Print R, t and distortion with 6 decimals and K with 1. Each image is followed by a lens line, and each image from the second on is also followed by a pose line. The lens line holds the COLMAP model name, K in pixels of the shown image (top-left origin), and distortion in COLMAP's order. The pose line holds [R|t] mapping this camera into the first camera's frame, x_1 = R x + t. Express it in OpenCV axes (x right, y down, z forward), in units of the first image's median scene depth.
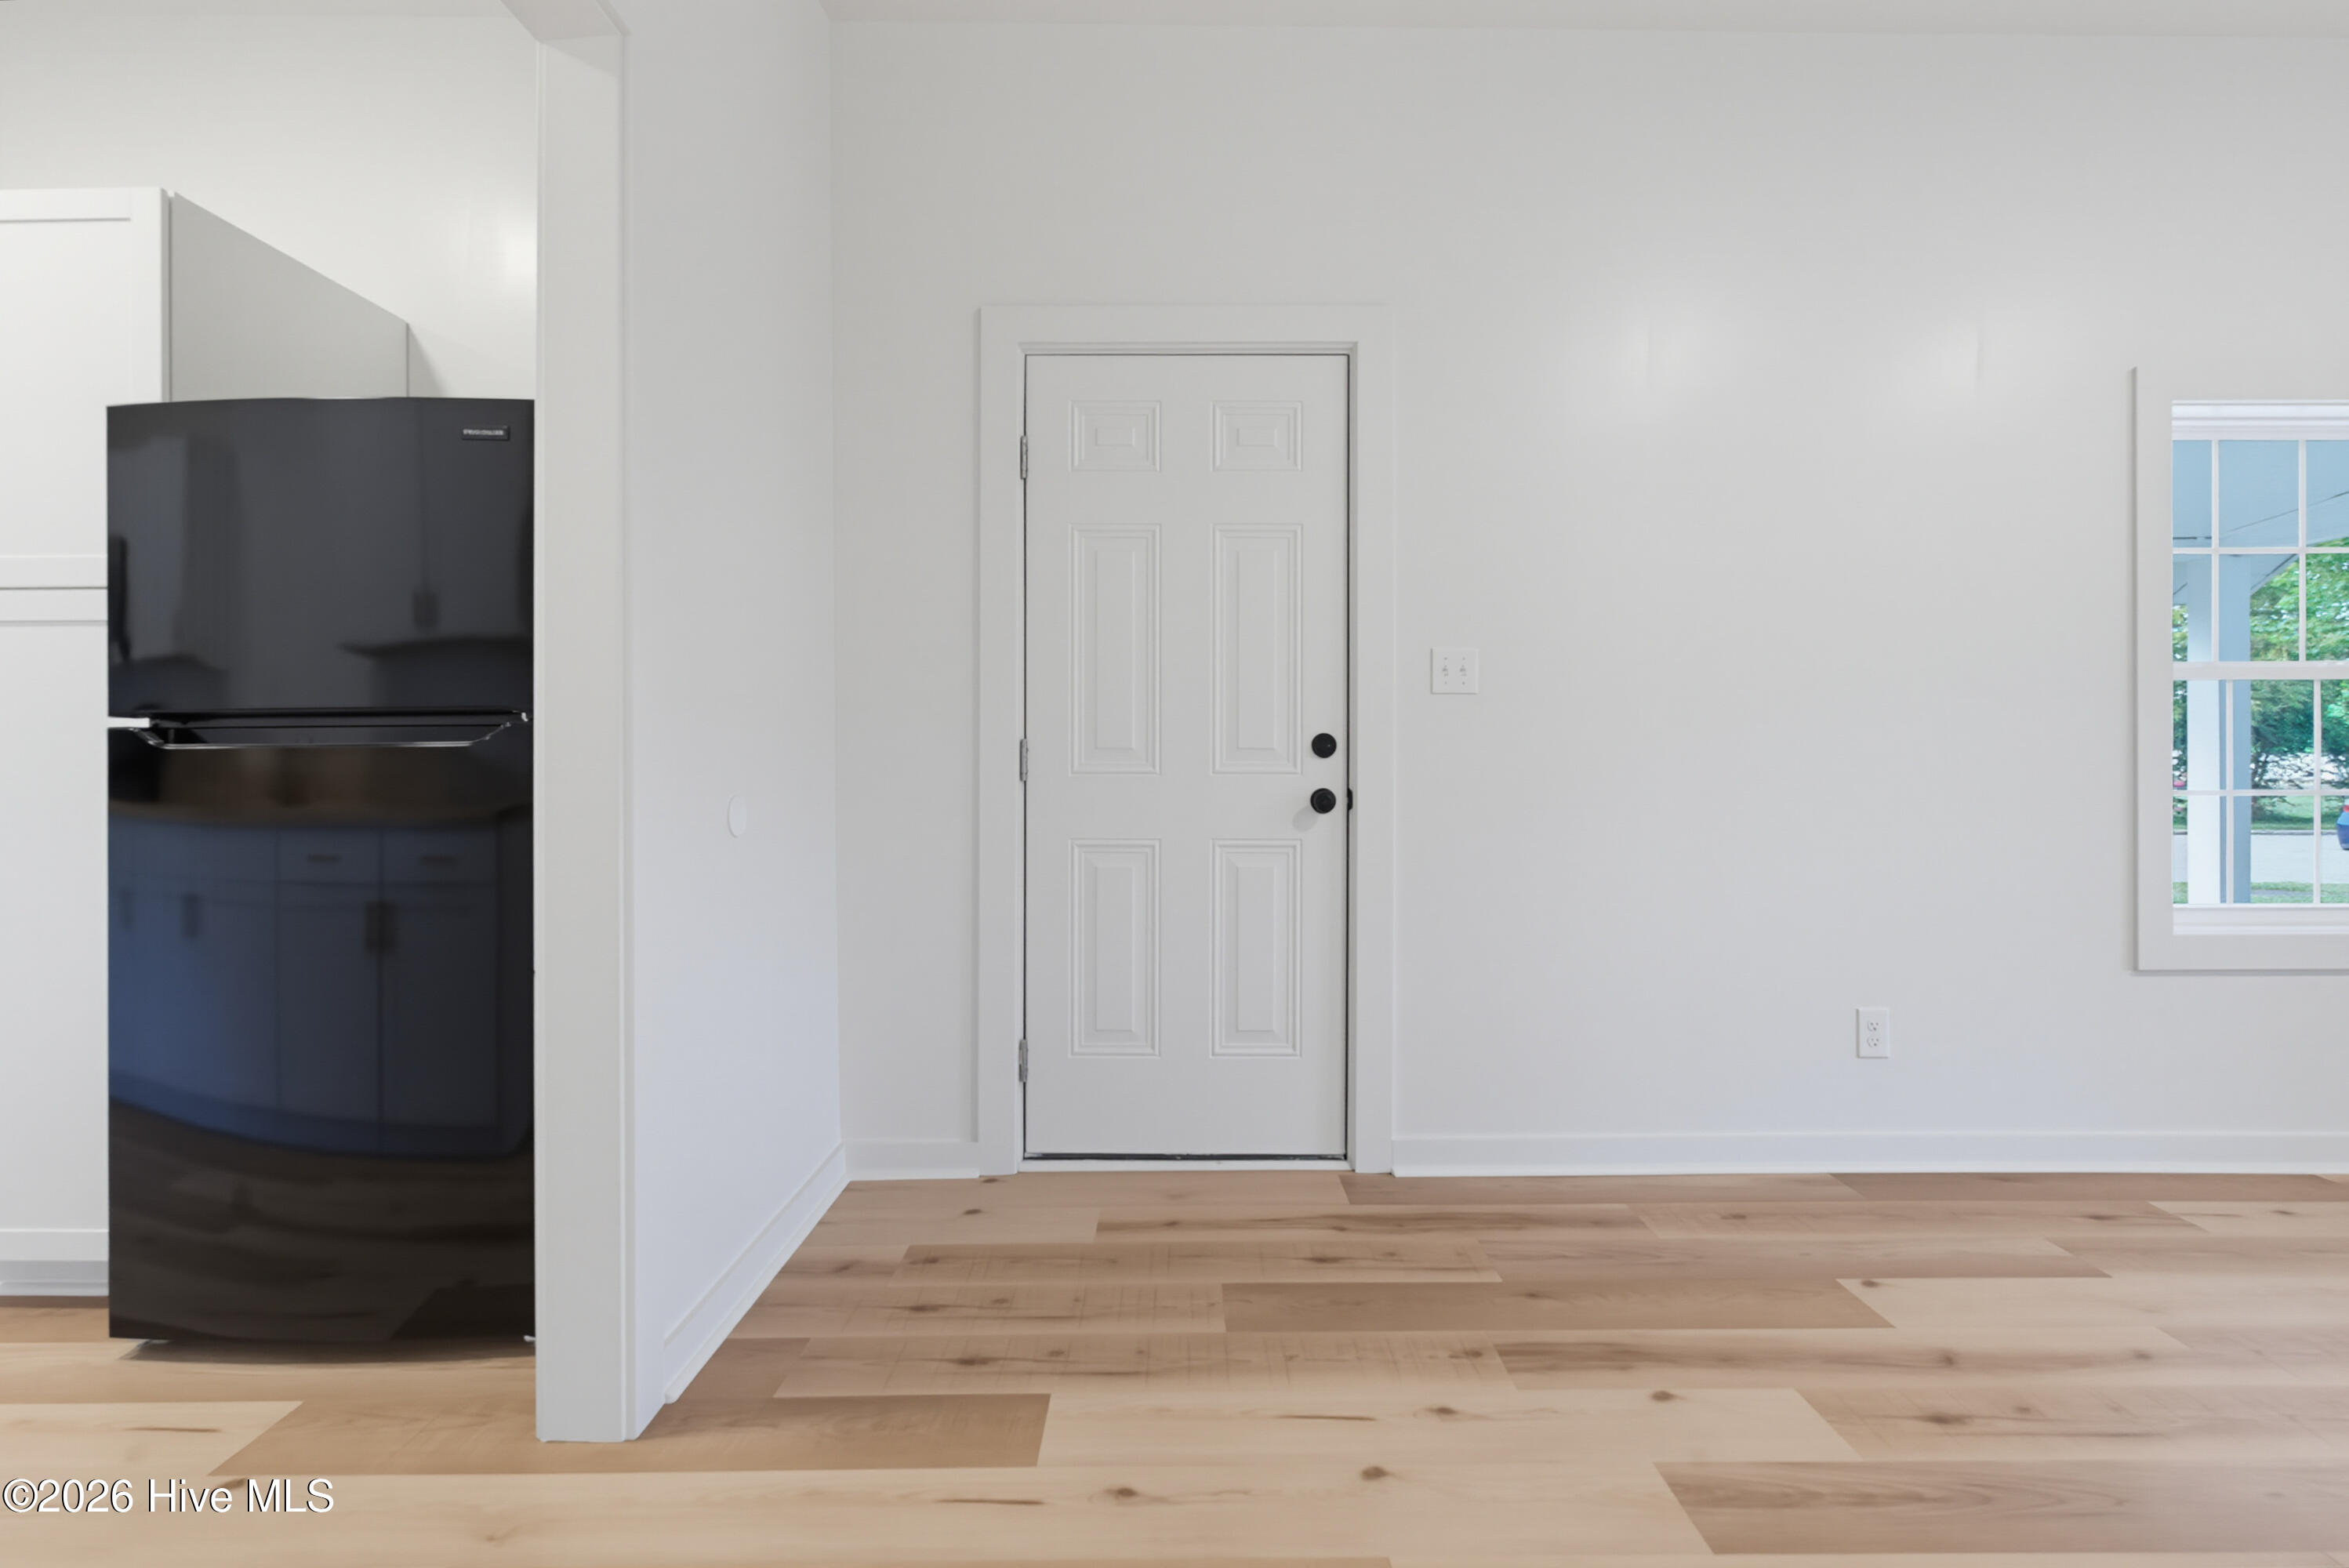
lens RADIAL K [[1046.1, 0, 1188.9], [0, 1046.1, 763.3], [0, 0, 1]] dist [-0.006185, 0.002589]
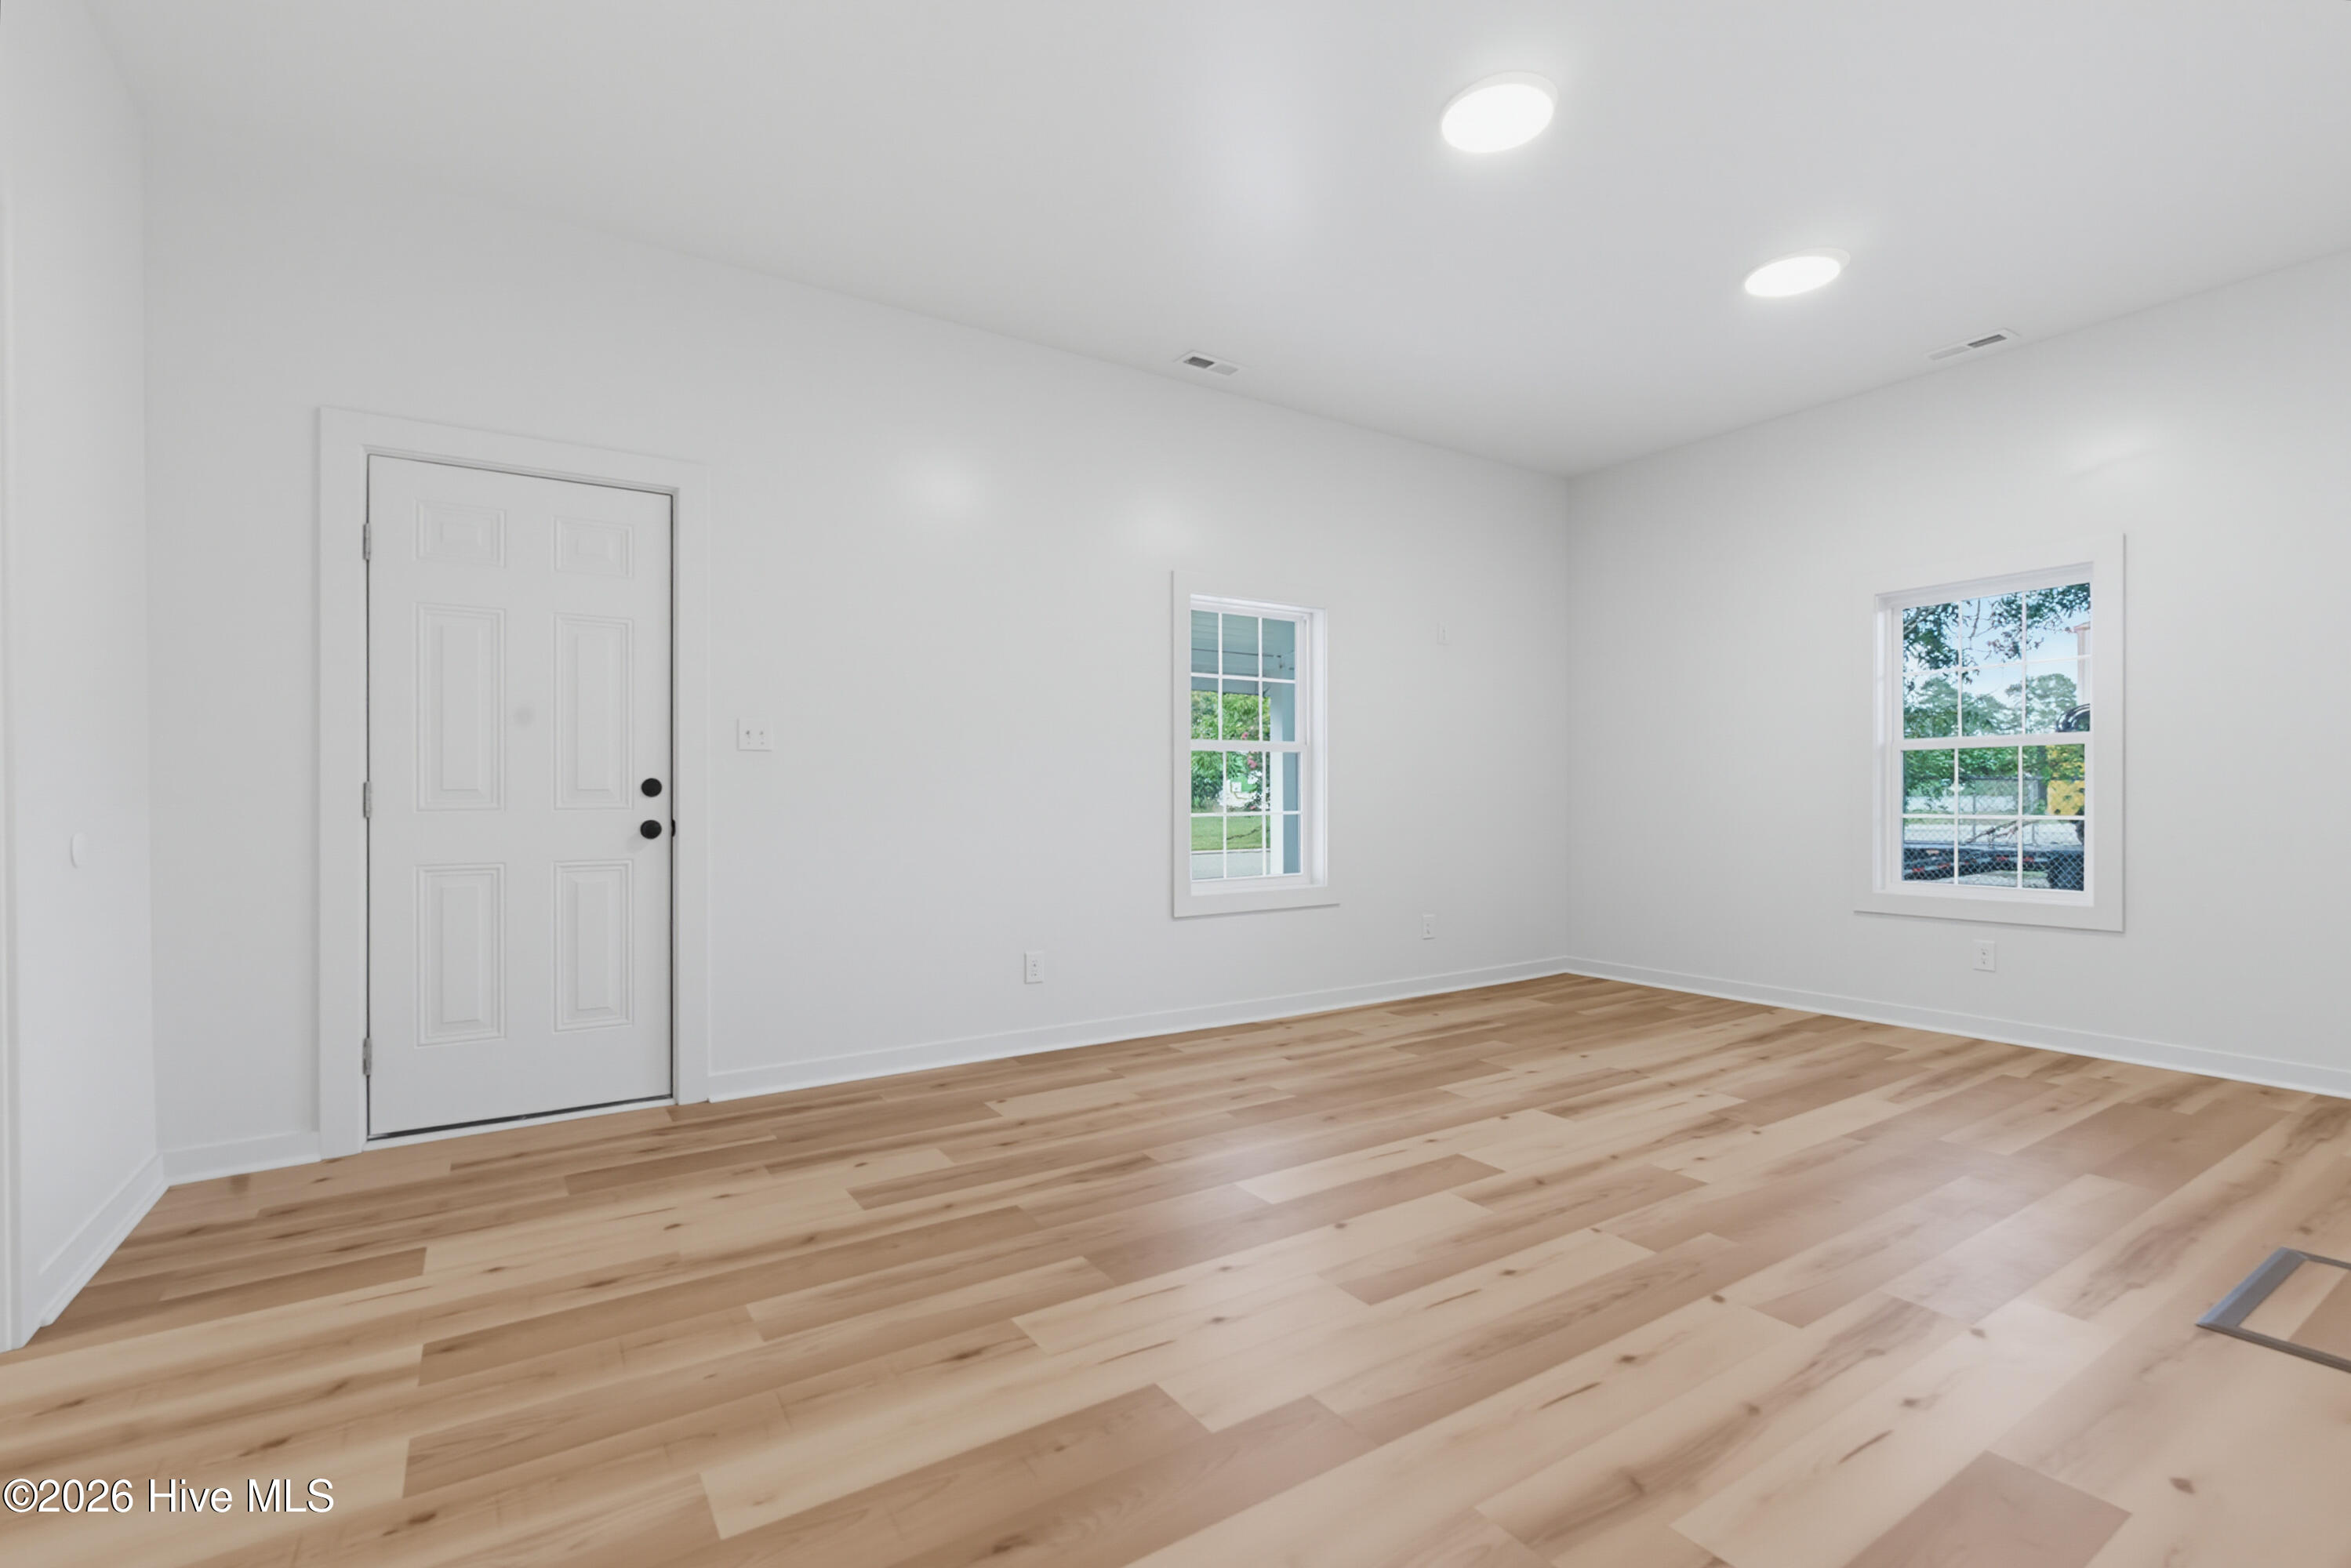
lens RADIAL K [[1046.9, 0, 1183.0], [0, 1046.9, 794.9], [0, 0, 1]] dist [-0.006185, 0.002589]
pose [[0.841182, -0.002622, 0.540746, -0.023259], [0.005577, 0.999977, -0.003827, 0.001075], [-0.540724, 0.006234, 0.841177, -0.532657]]
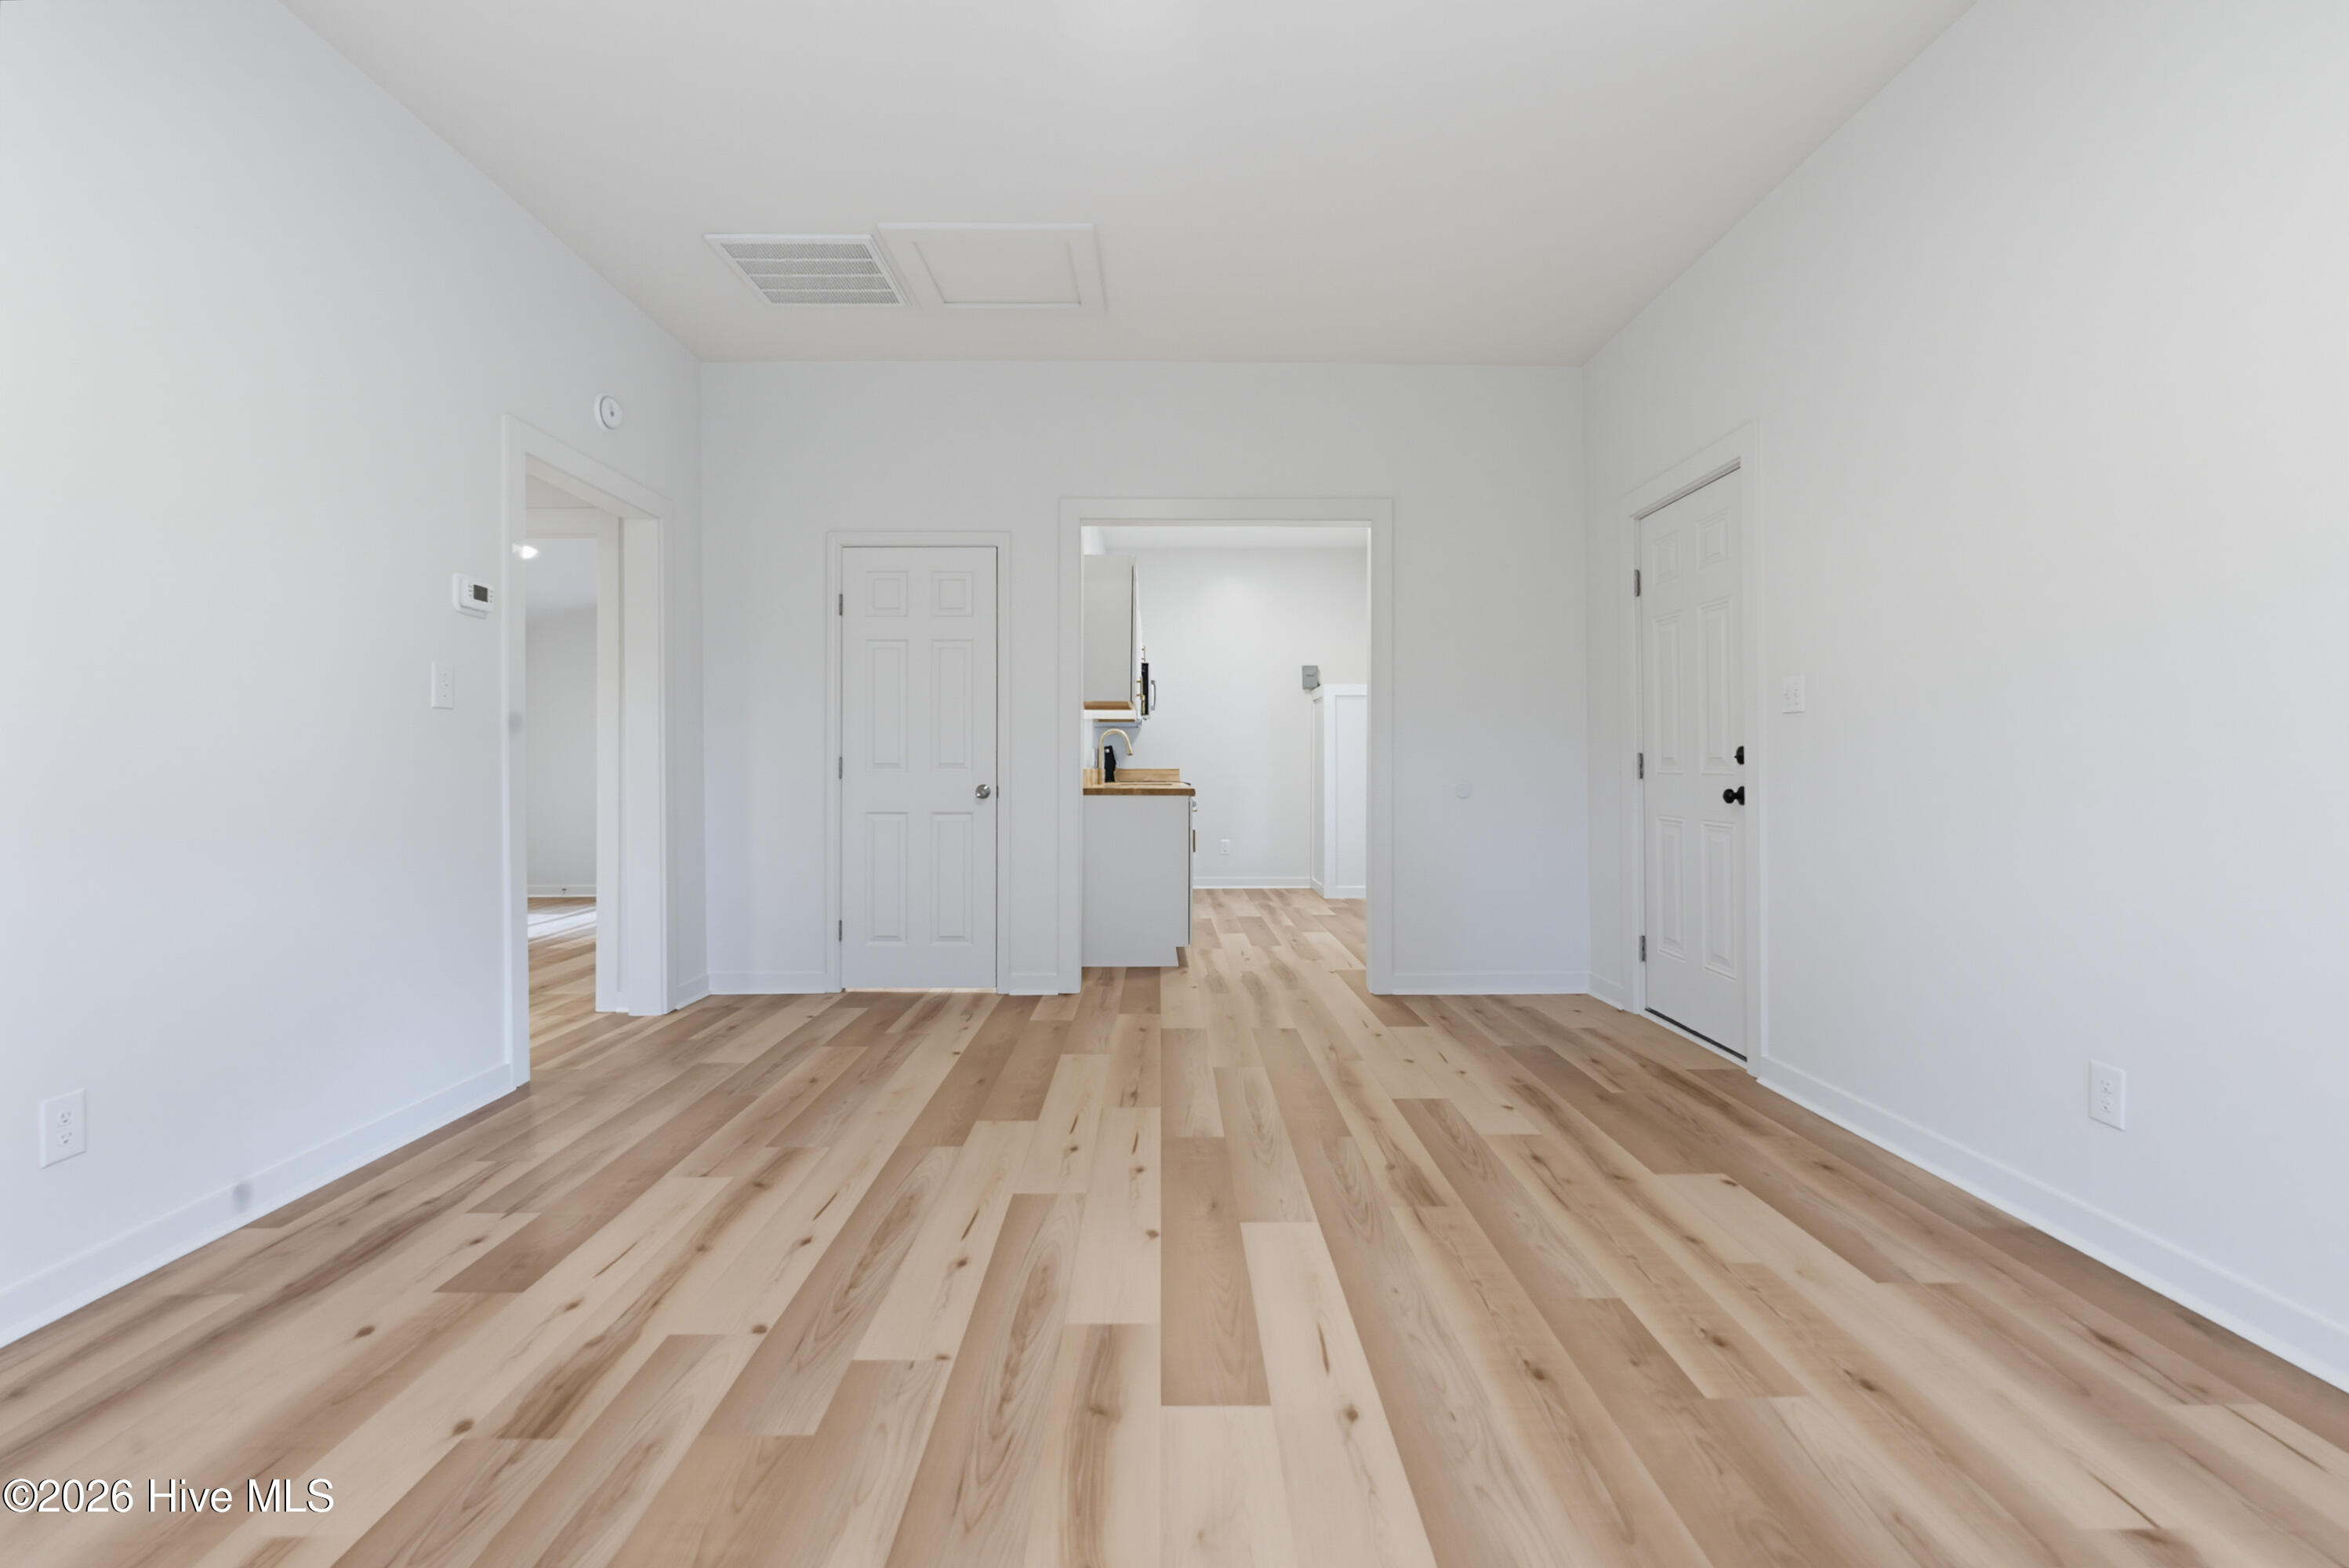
lens RADIAL K [[1046.1, 0, 1189.2], [0, 1046.1, 781.2], [0, 0, 1]] dist [-0.006185, 0.002589]
pose [[0.021099, 0.015114, -0.999663, 1.622336], [-0.006334, 0.999868, 0.014983, 0.000255], [0.999757, 0.006016, 0.021192, 0.273651]]
